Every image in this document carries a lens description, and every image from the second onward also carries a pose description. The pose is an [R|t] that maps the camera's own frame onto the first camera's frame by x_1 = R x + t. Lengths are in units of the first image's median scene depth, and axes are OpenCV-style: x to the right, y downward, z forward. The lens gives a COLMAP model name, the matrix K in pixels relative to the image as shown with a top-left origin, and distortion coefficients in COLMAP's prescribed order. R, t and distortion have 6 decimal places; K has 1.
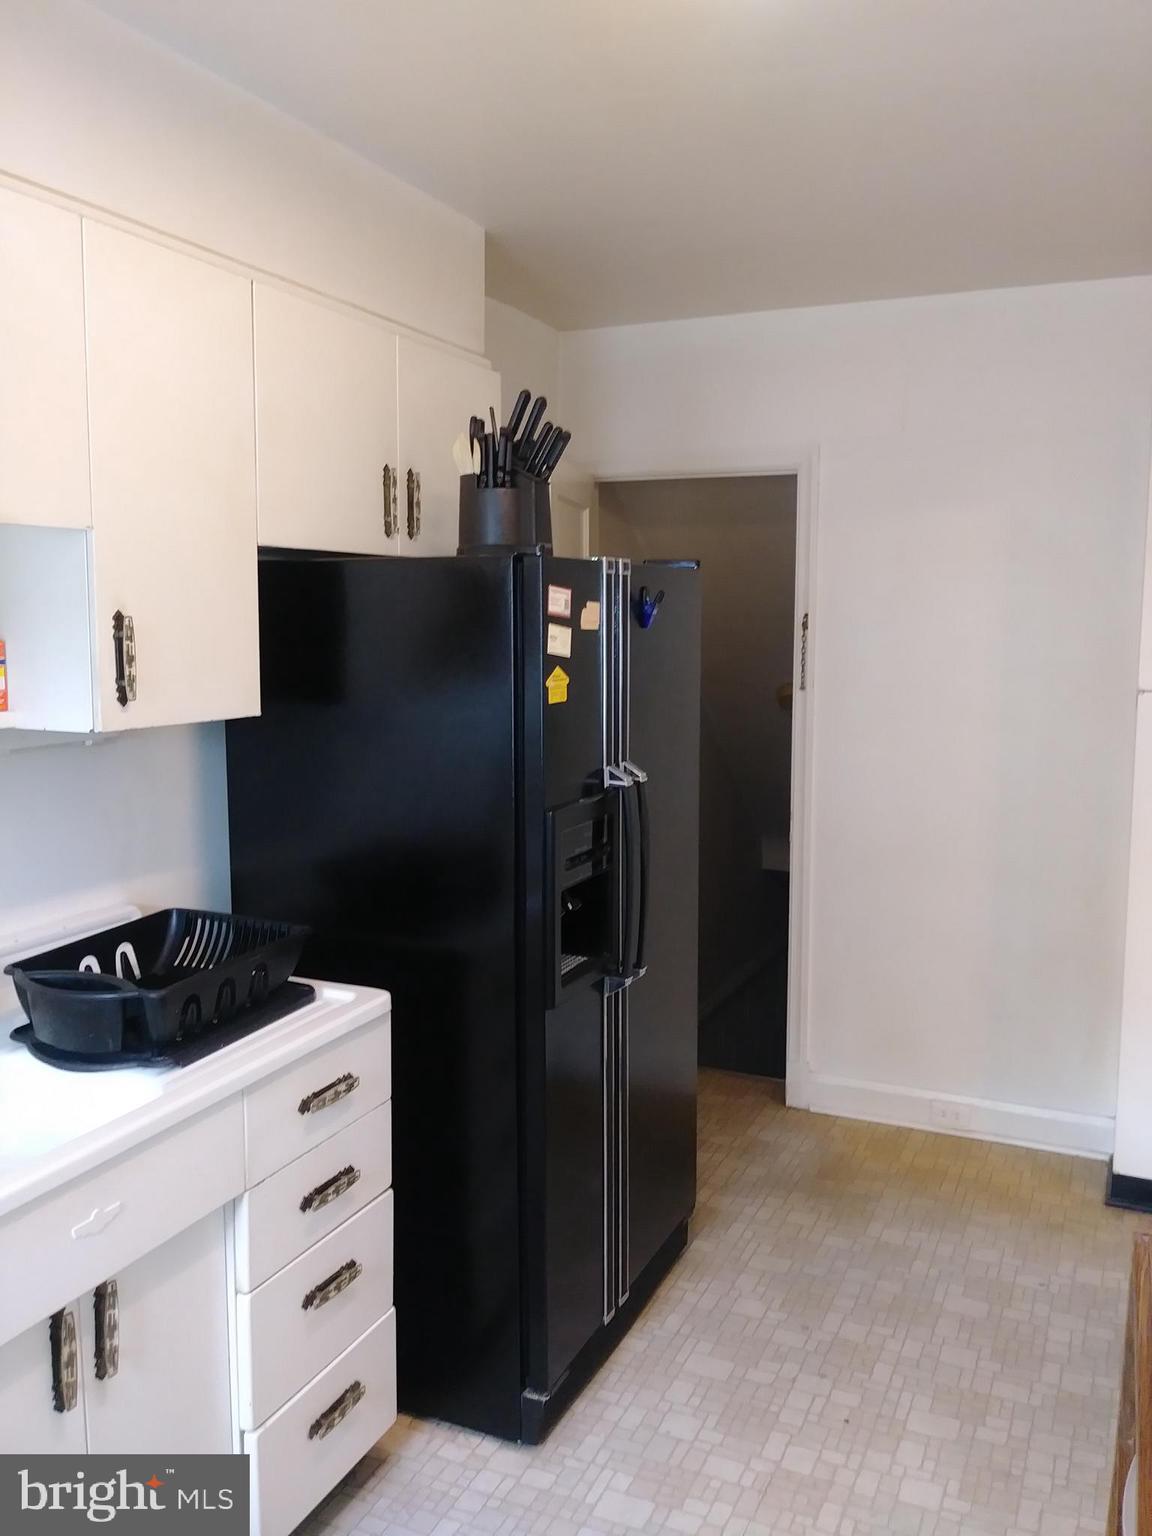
lens RADIAL K [[1275.0, 0, 563.5], [0, 1275.0, 752.1], [0, 0, 1]] dist [0.063940, -0.073594]
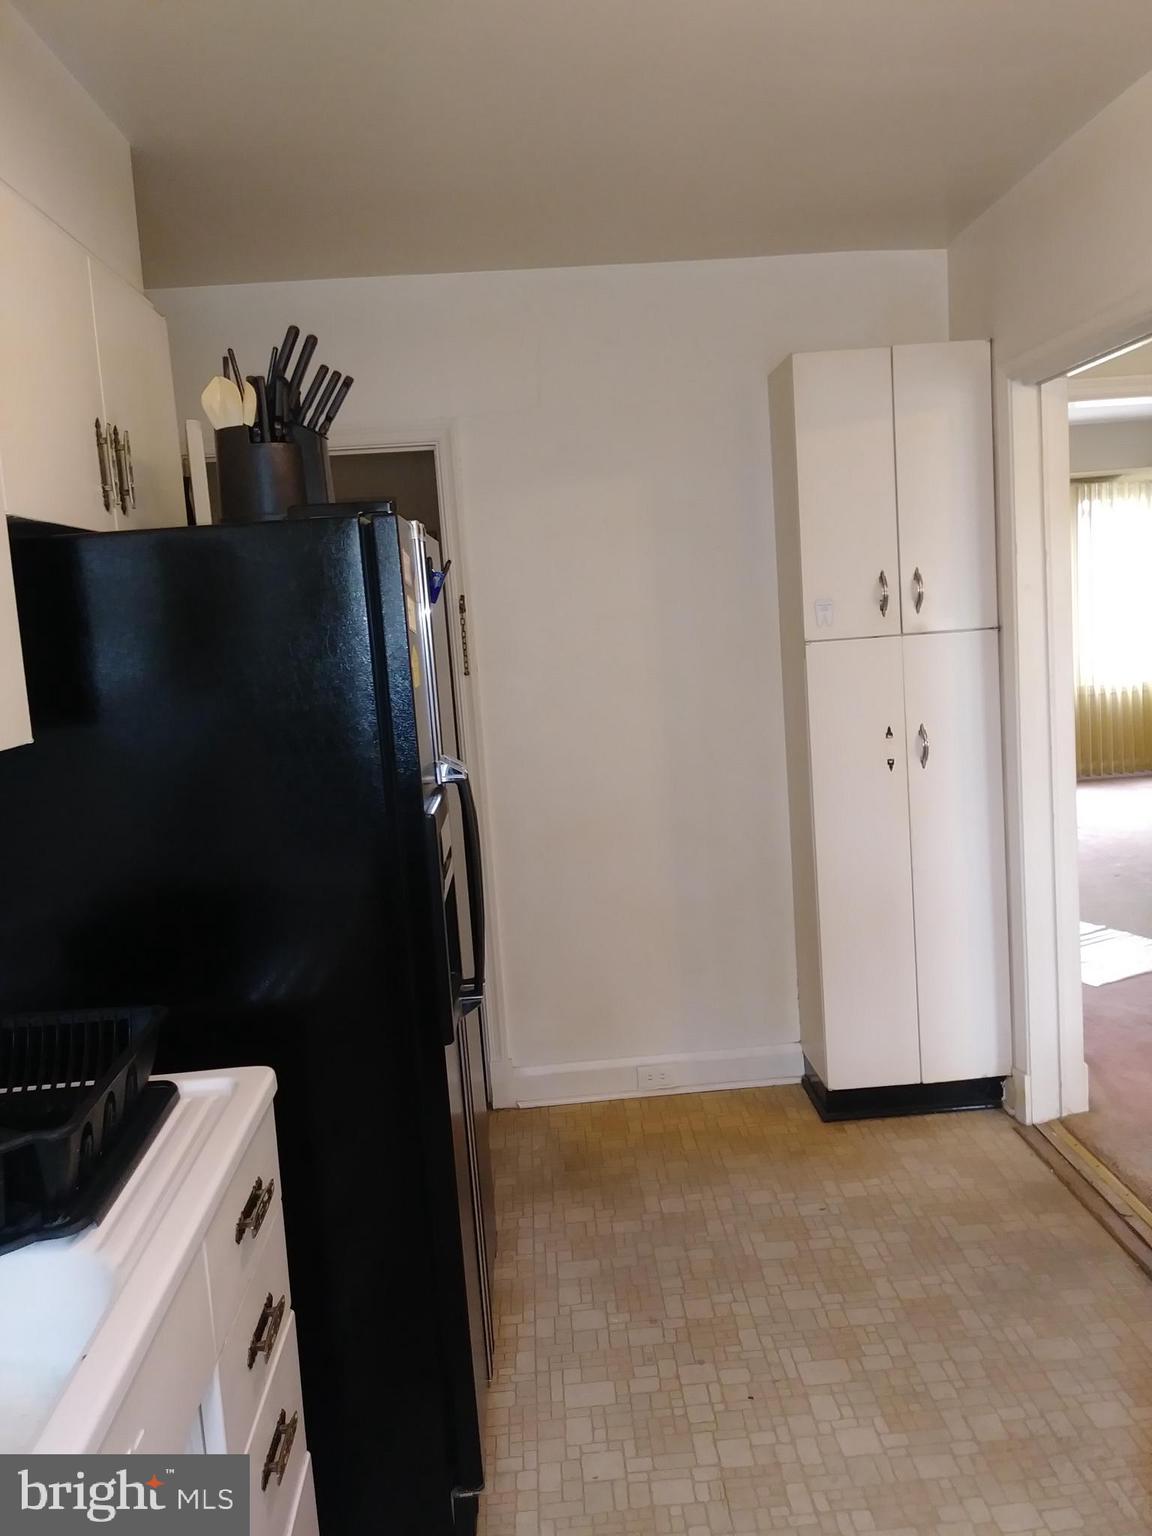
lens RADIAL K [[1275.0, 0, 583.6], [0, 1275.0, 764.1], [0, 0, 1]] dist [0.063940, -0.073594]
pose [[0.886175, -0.121356, 0.447177, -0.255426], [0.121287, 0.992196, 0.028908, 0.000061], [-0.447196, 0.028620, 0.893978, 0.163556]]
